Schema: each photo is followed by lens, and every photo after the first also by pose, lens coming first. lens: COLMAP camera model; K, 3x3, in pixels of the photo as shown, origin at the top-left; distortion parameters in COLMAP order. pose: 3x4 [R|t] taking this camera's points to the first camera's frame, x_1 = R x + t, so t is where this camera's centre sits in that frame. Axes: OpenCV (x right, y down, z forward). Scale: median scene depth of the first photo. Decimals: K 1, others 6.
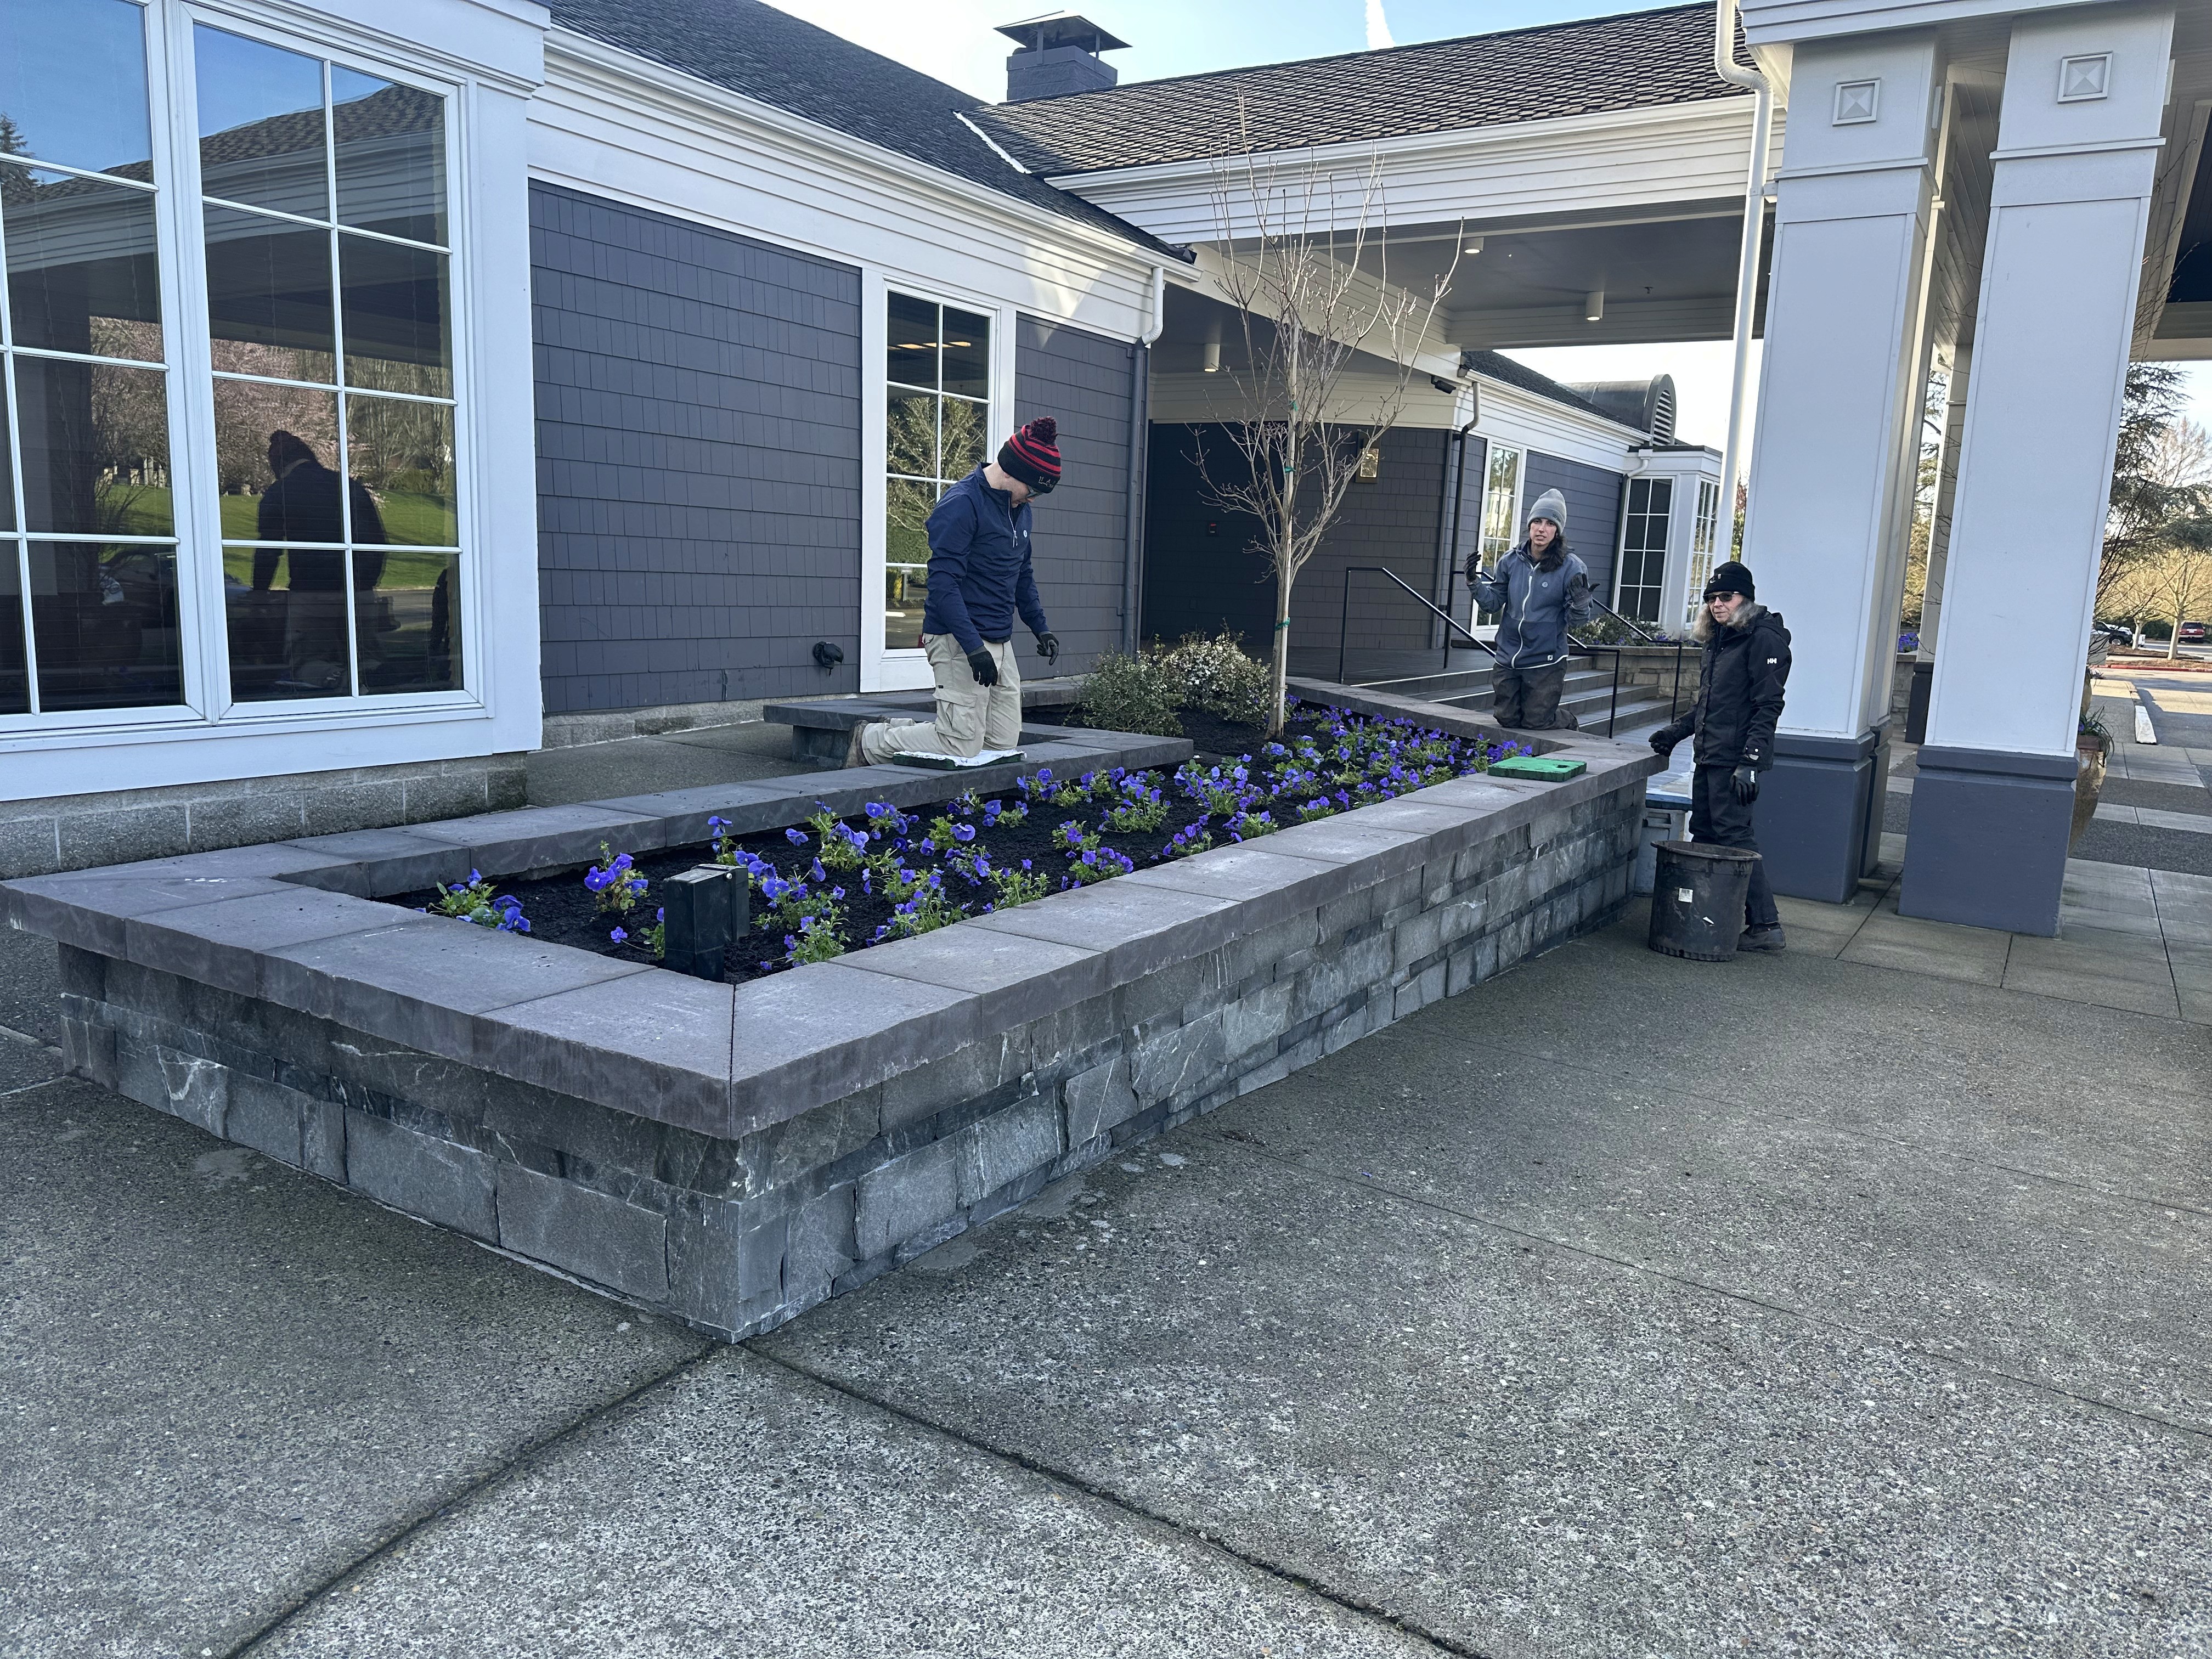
lens RADIAL K [[1568.4, 0, 1104.0], [0, 1568.4, 830.1], [0, 0, 1]] dist [0.008539, 0.001970]
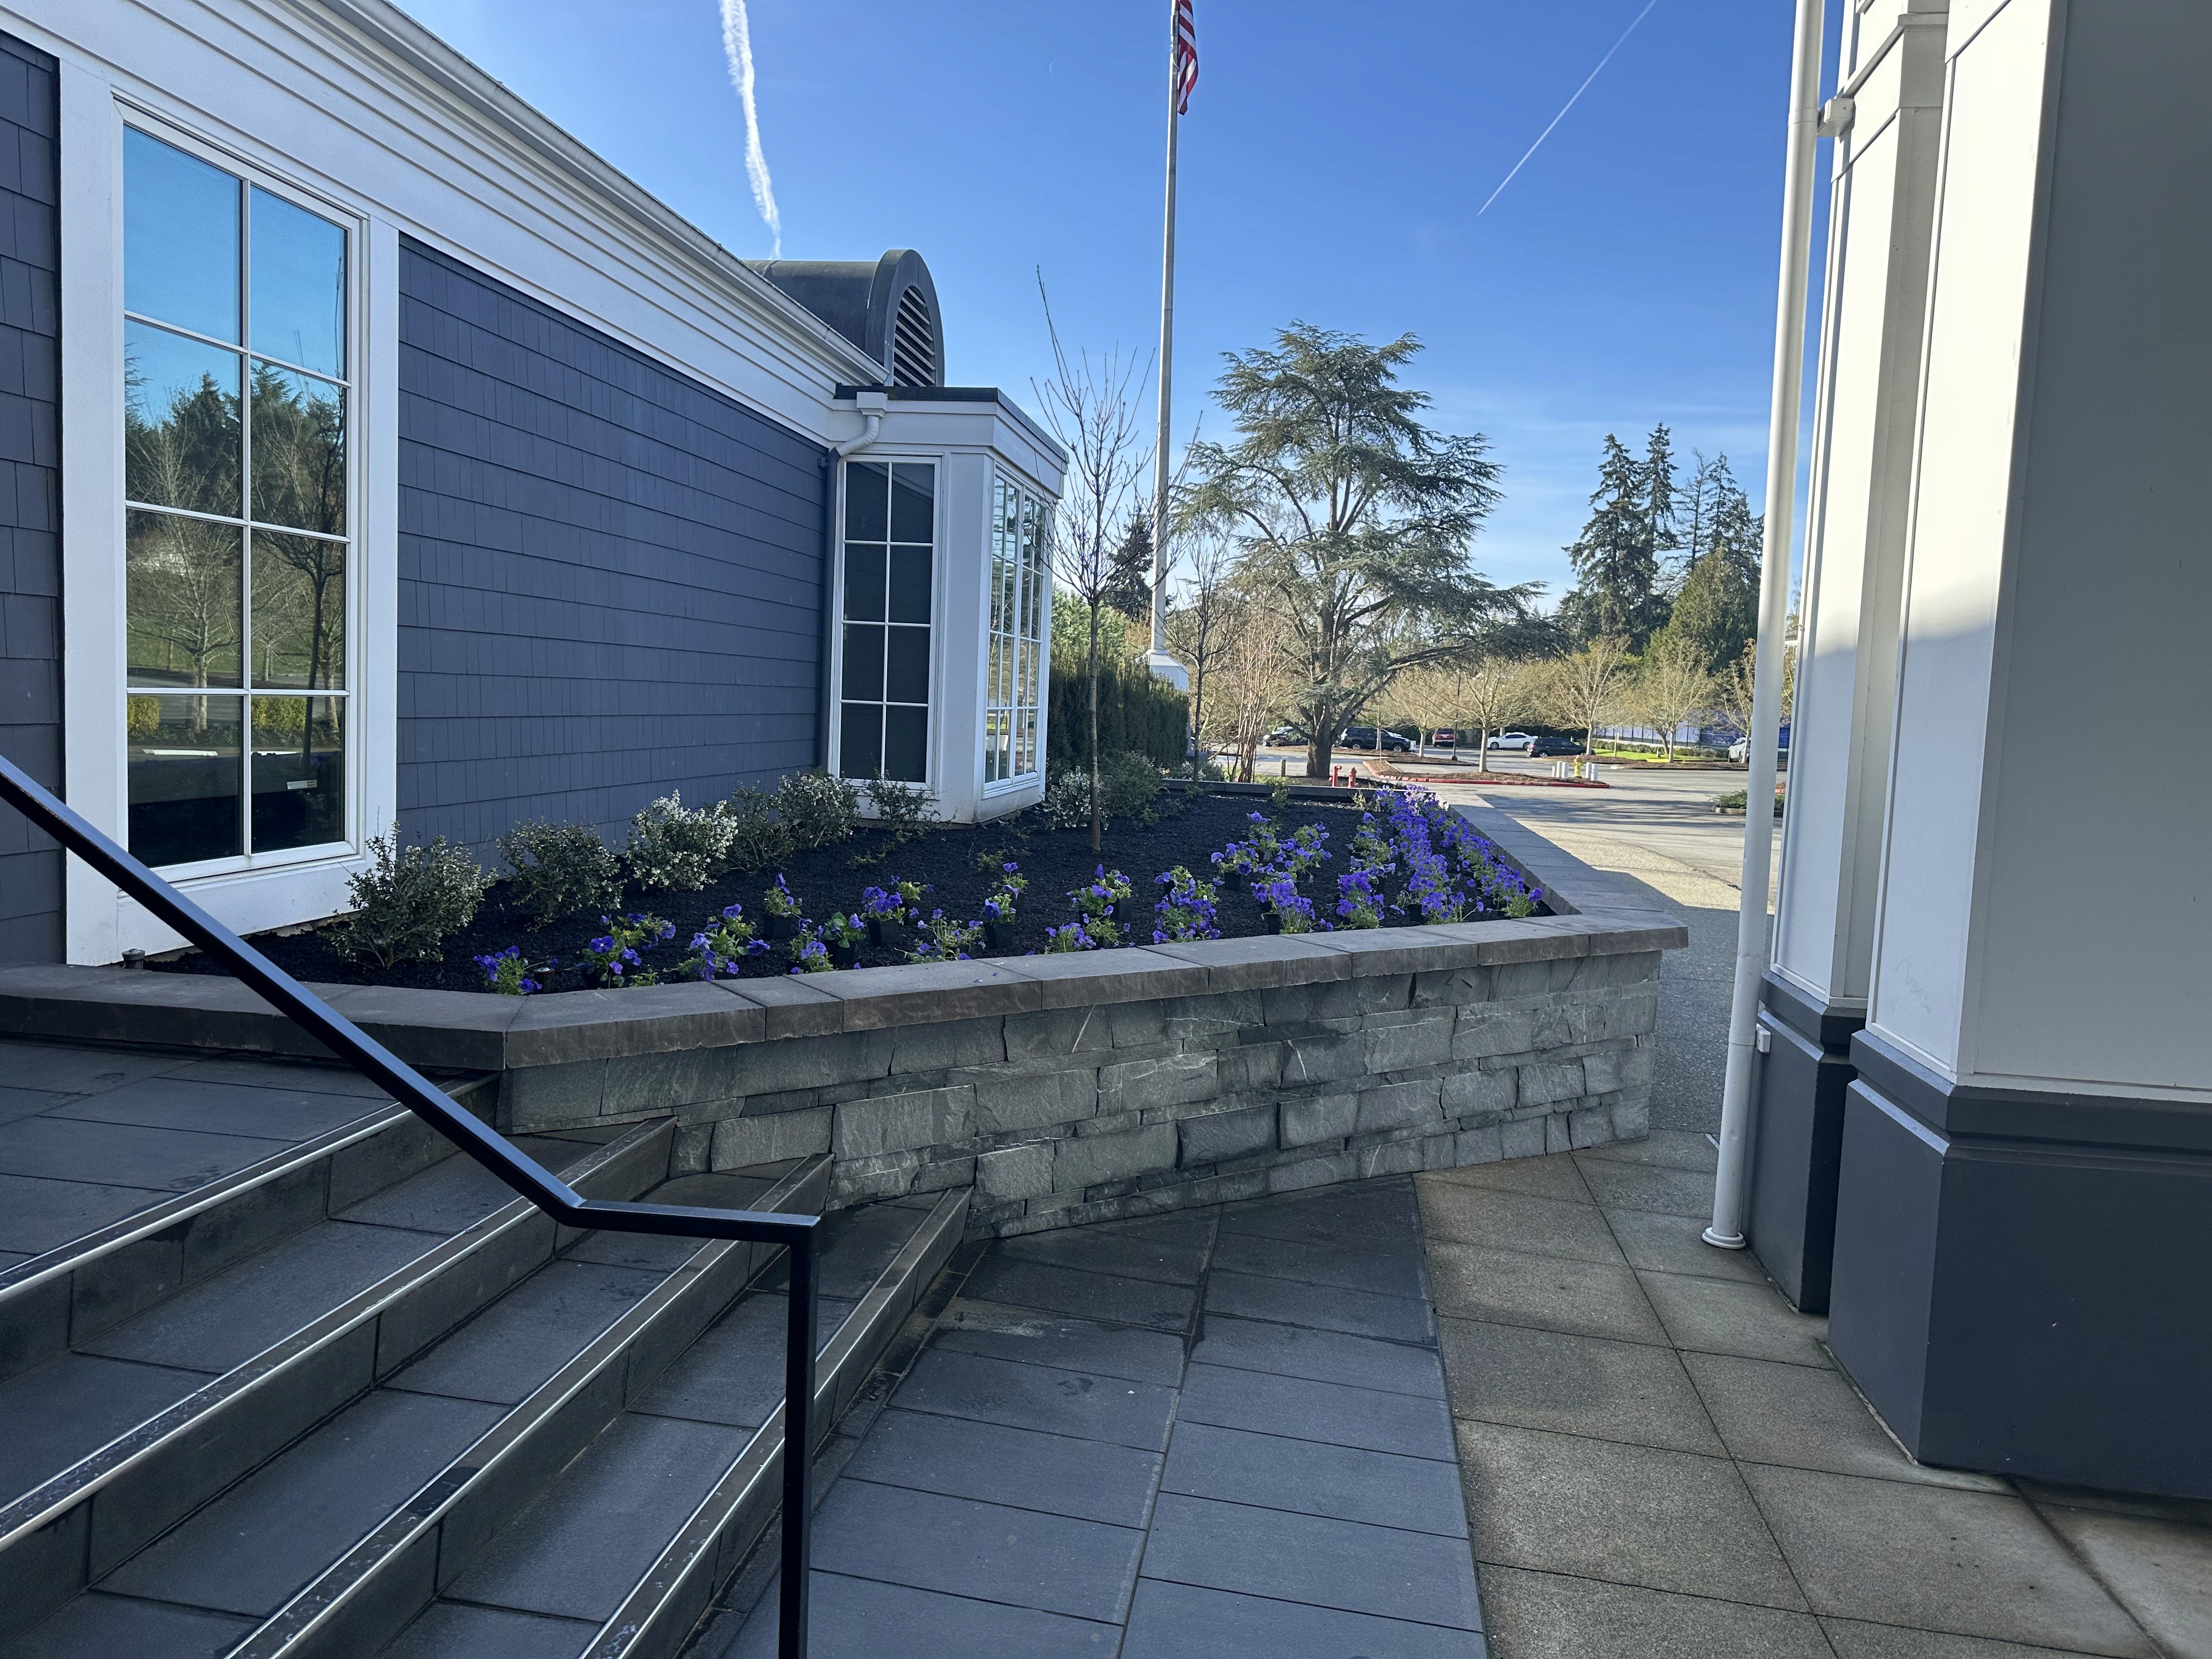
lens RADIAL K [[1568.4, 0, 1105.6], [0, 1568.4, 828.9], [0, 0, 1]] dist [0.008539, 0.001970]
pose [[0.912969, -0.037138, 0.406335, 0.217103], [0.066058, 0.996165, -0.057375, -0.089482], [-0.402646, 0.079224, 0.911921, 0.571469]]
